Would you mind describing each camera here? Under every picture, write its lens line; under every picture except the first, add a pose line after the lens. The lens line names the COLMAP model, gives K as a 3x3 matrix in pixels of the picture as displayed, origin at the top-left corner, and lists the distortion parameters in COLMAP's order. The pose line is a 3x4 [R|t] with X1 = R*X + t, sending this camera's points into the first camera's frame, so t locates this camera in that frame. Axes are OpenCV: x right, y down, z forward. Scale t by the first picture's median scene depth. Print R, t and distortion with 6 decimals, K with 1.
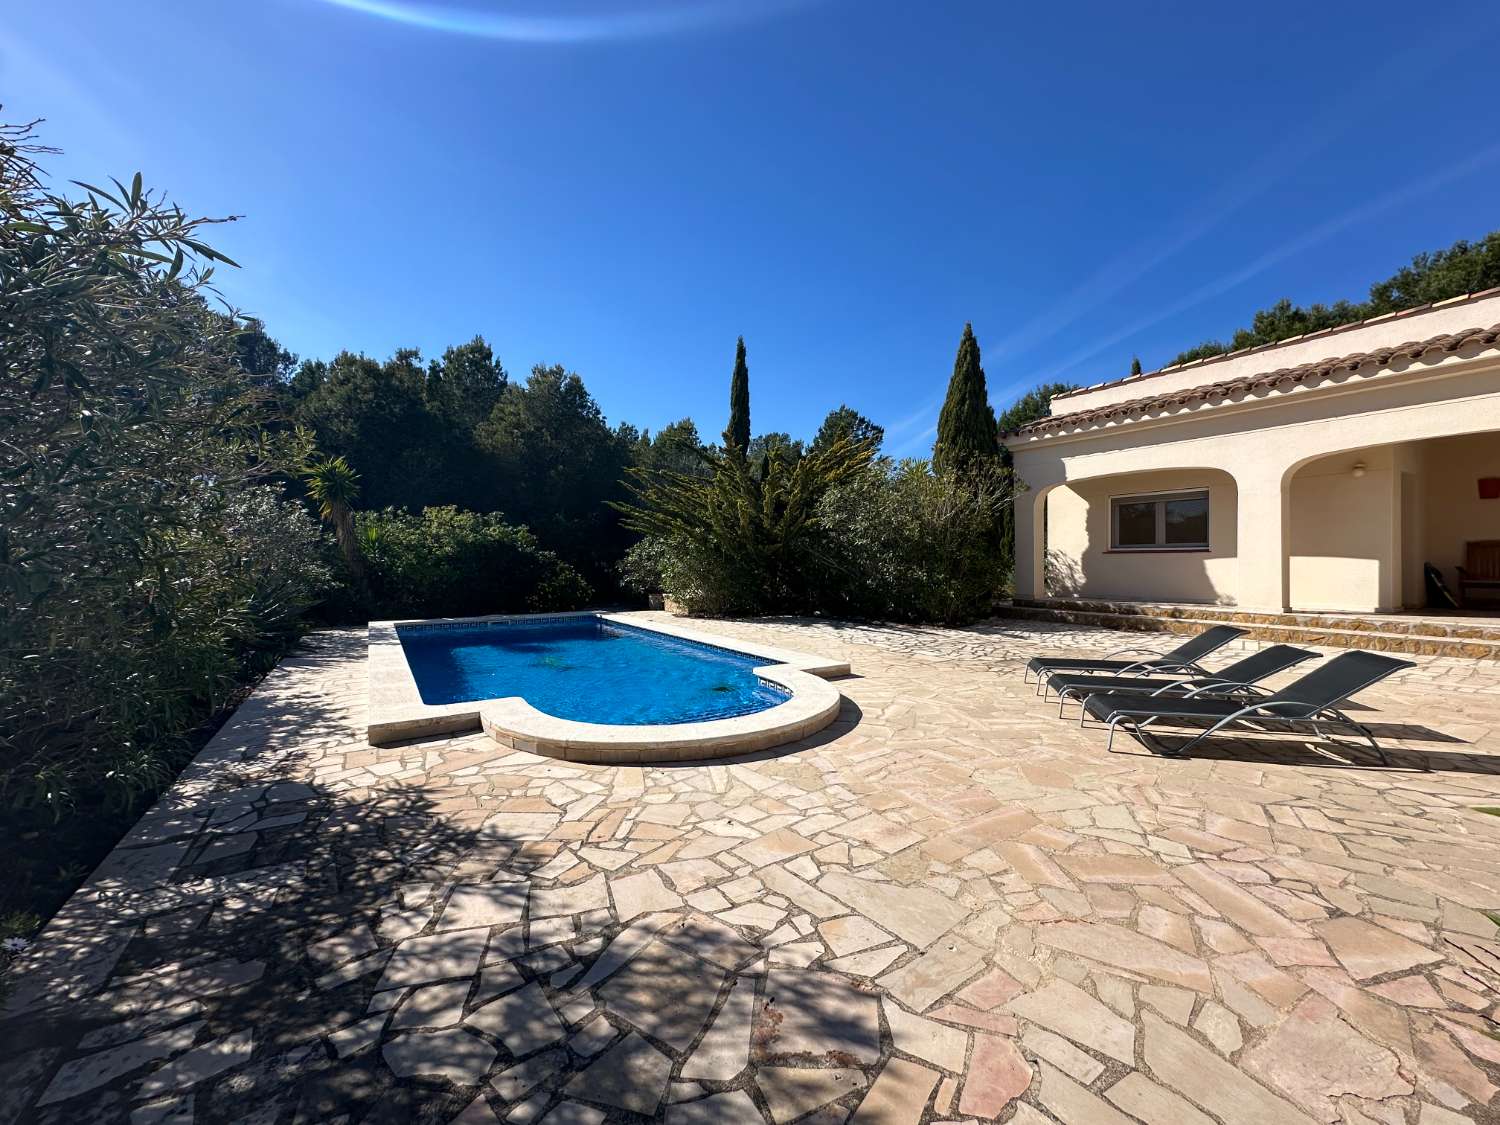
lens RADIAL K [[601.5, 0, 747.2], [0, 601.5, 562.4], [0, 0, 1]] dist [-0.003677, 0.000950]
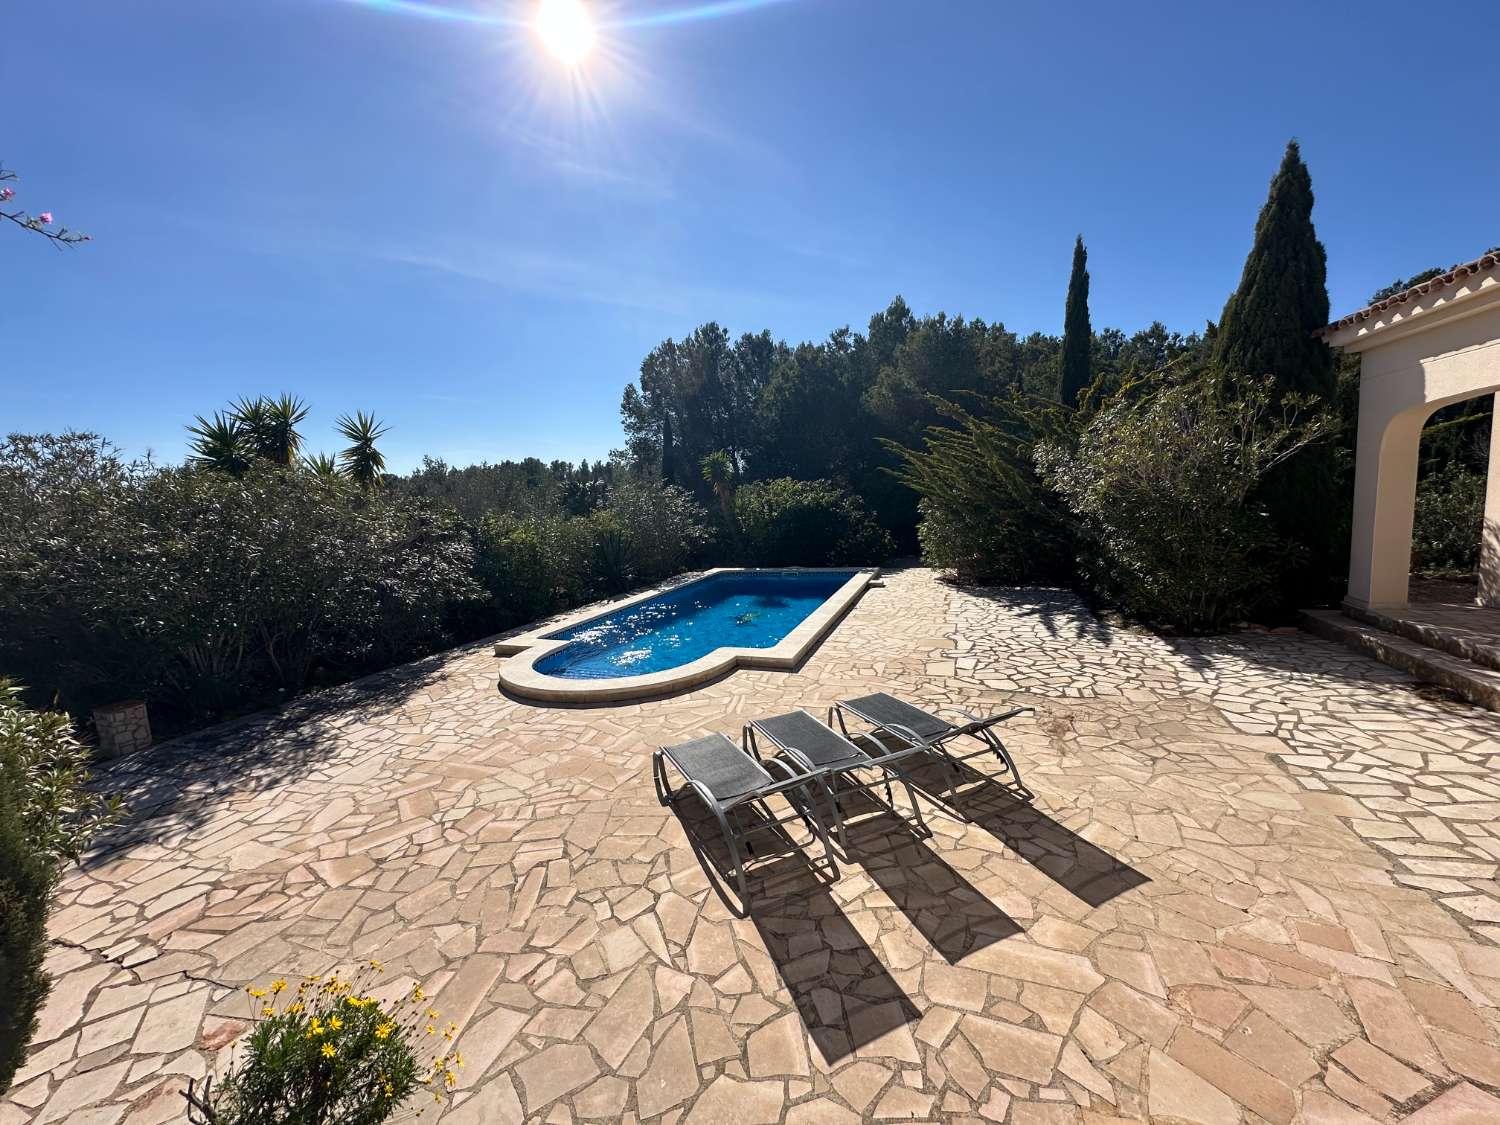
lens RADIAL K [[601.5, 0, 749.8], [0, 601.5, 561.9], [0, 0, 1]] dist [-0.003677, 0.000950]
pose [[0.610441, 0.064181, -0.789457, 0.546608], [0.043628, 0.992474, 0.114421, -0.075201], [0.790859, -0.104290, 0.603047, 0.168042]]
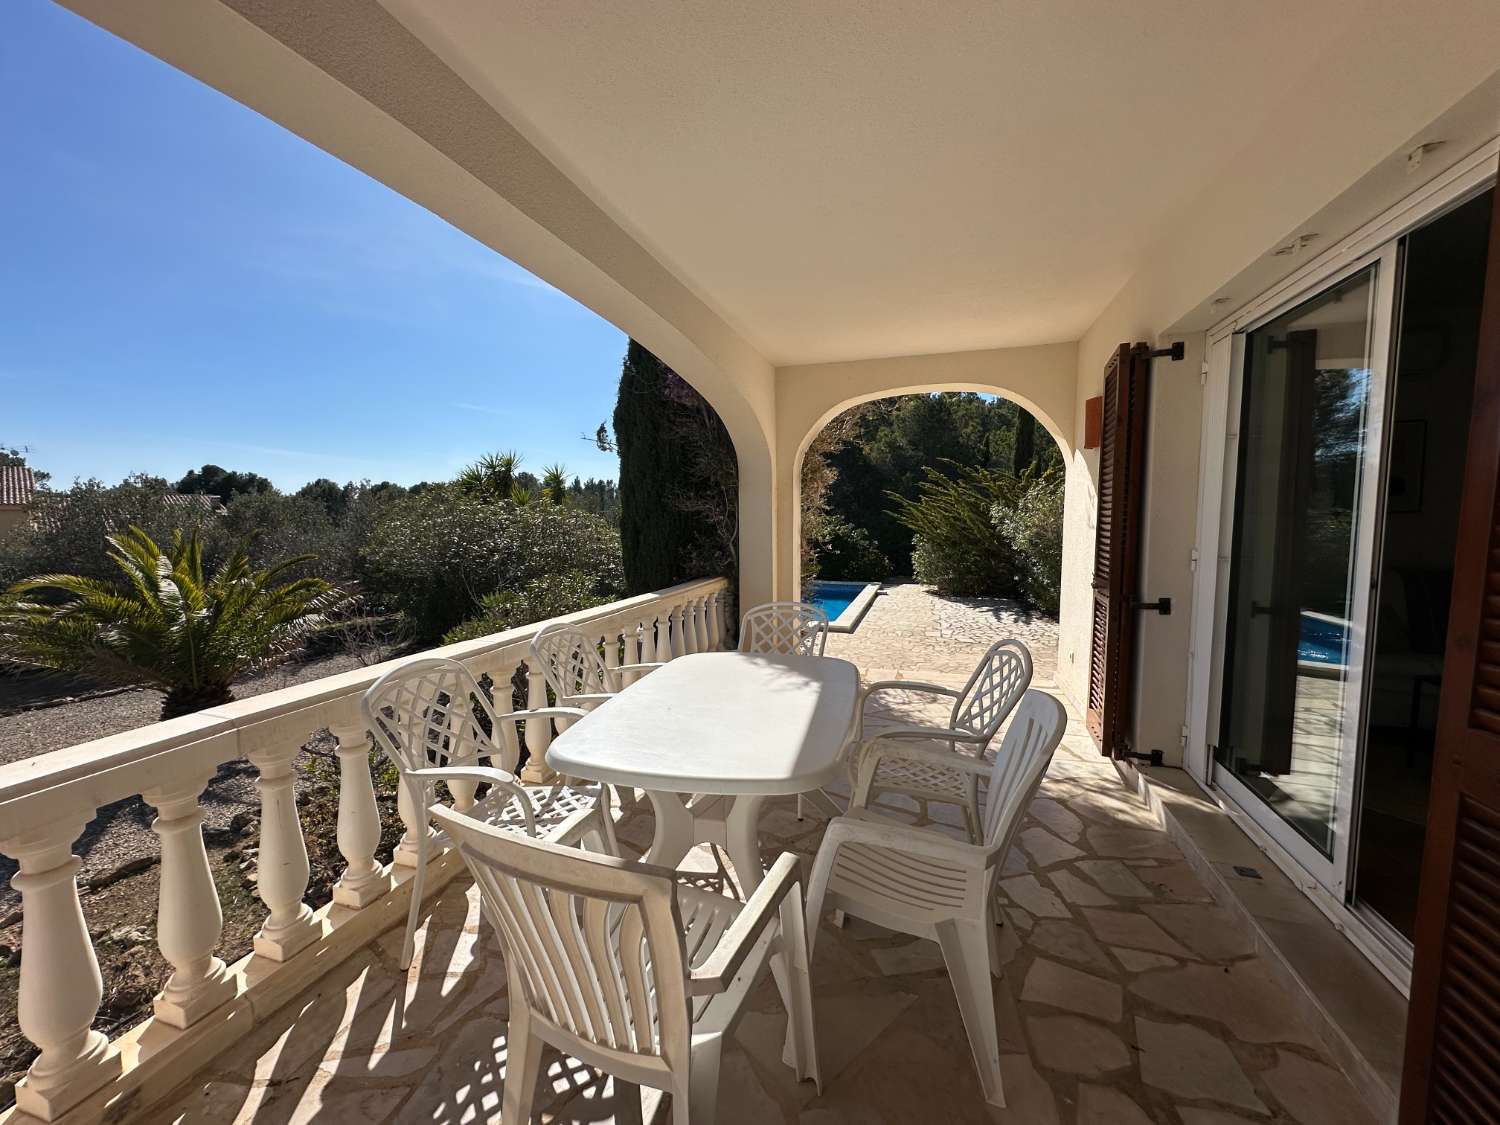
lens RADIAL K [[601.5, 0, 750.7], [0, 601.5, 571.0], [0, 0, 1]] dist [-0.003677, 0.000950]
pose [[0.645103, 0.072128, -0.760683, 0.785432], [0.000937, 0.995459, 0.095185, -0.105412], [0.764095, -0.062117, 0.642106, -0.247927]]
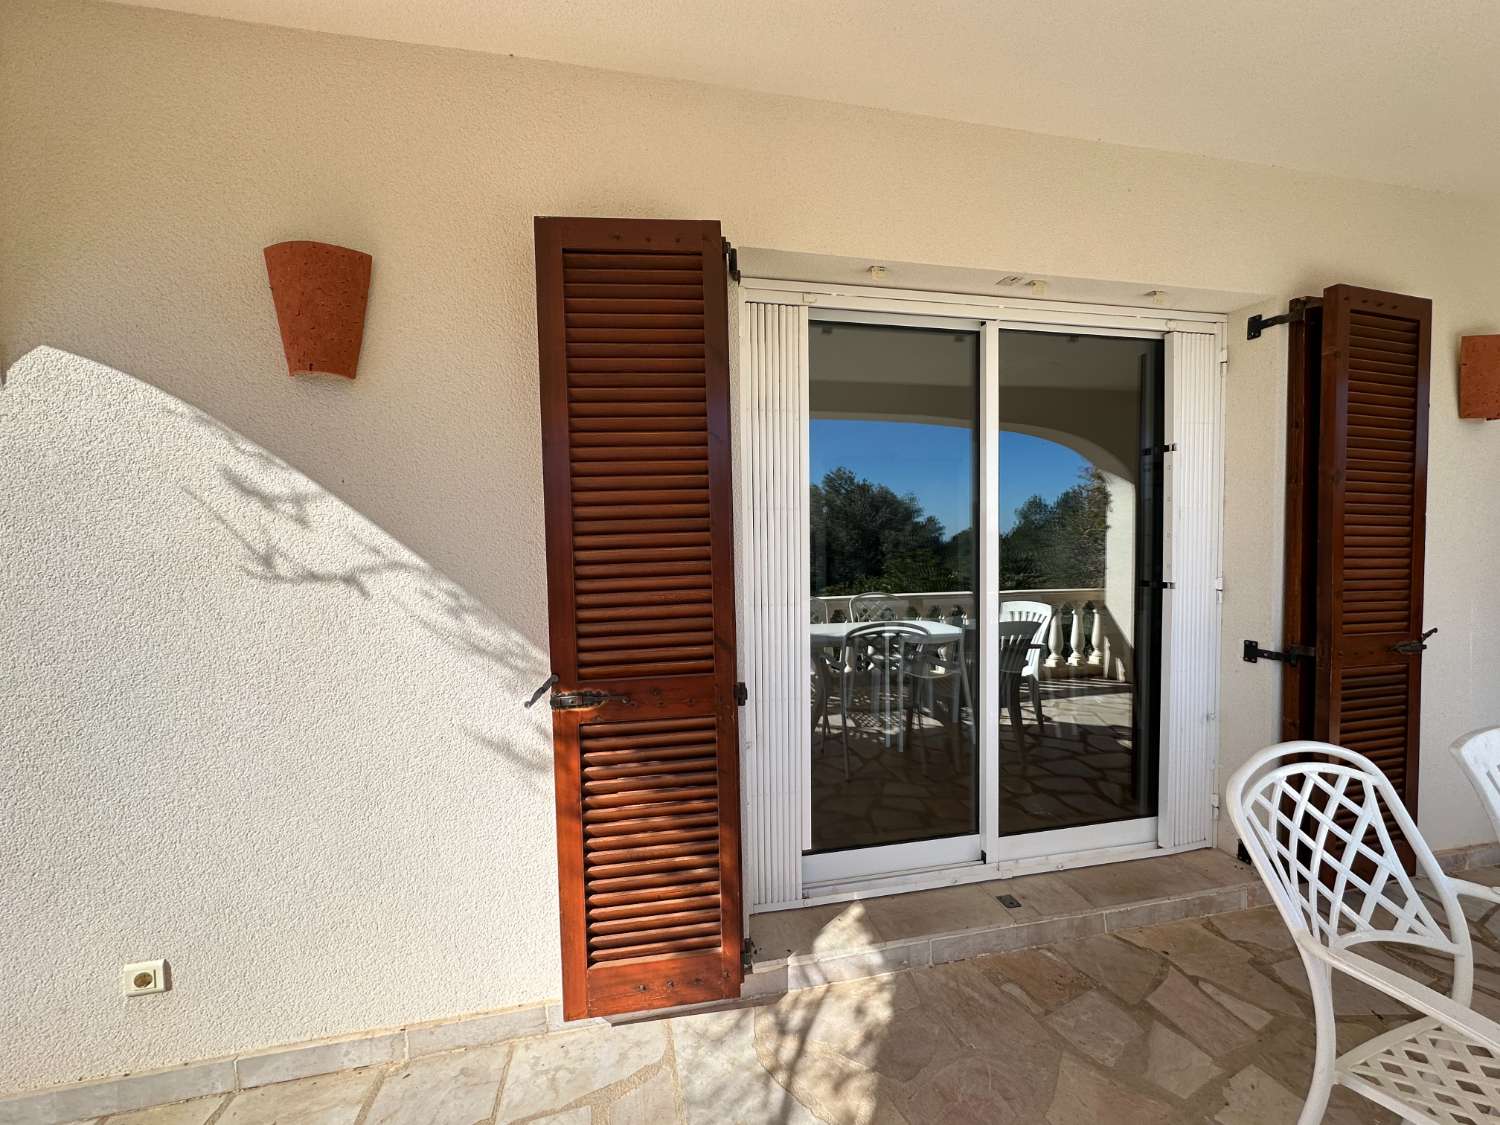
lens RADIAL K [[601.5, 0, 752.6], [0, 601.5, 569.2], [0, 0, 1]] dist [-0.003677, 0.000950]
pose [[0.364240, -0.044295, 0.930251, 0.576977], [0.014743, 0.999017, 0.041797, -0.104250], [-0.931188, -0.001510, 0.364535, -0.032673]]
